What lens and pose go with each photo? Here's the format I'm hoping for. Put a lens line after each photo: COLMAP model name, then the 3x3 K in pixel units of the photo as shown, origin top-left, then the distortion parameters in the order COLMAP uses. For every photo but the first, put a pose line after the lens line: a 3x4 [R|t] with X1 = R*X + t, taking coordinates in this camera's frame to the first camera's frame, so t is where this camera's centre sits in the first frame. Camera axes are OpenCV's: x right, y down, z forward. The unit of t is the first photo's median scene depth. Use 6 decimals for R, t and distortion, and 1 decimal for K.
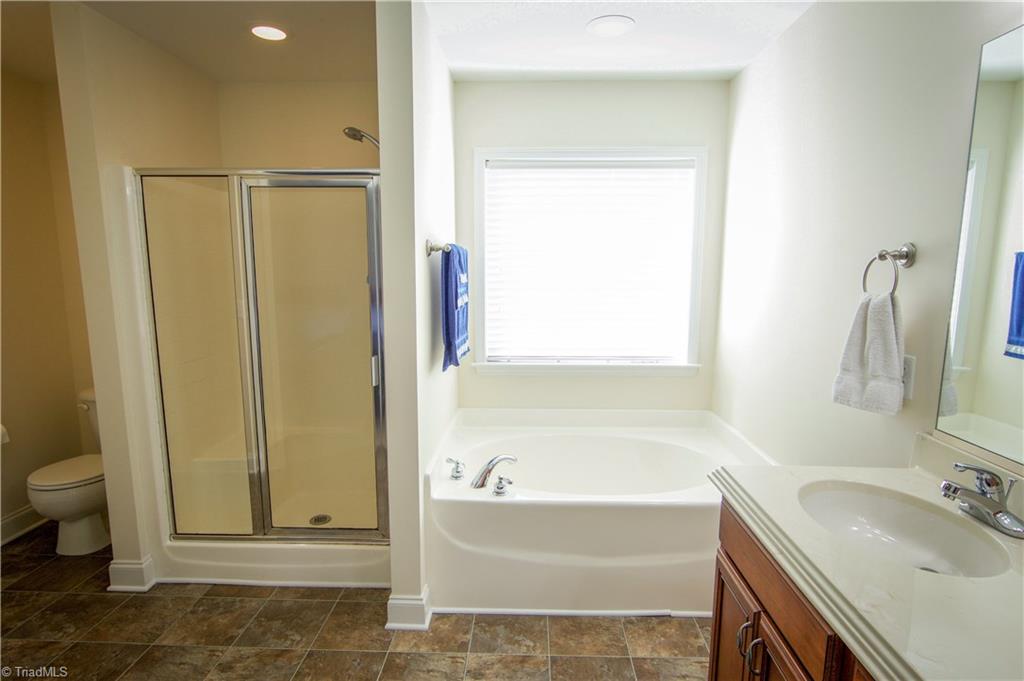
lens RADIAL K [[528.5, 0, 517.5], [0, 528.5, 342.7], [0, 0, 1]] dist [-0.015598, 0.004336]
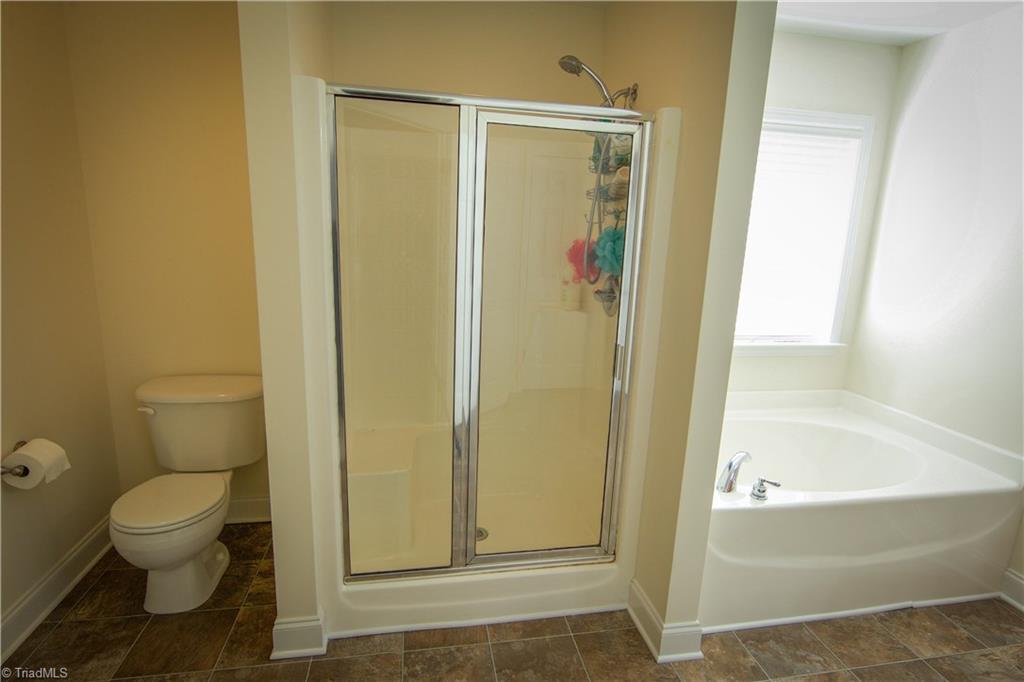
lens RADIAL K [[528.5, 0, 509.2], [0, 528.5, 343.6], [0, 0, 1]] dist [-0.015598, 0.004336]
pose [[0.978987, -0.012105, 0.203563, -0.591479], [-0.001684, 0.997723, 0.067429, -0.030476], [-0.203916, -0.066355, 0.976737, 0.221383]]
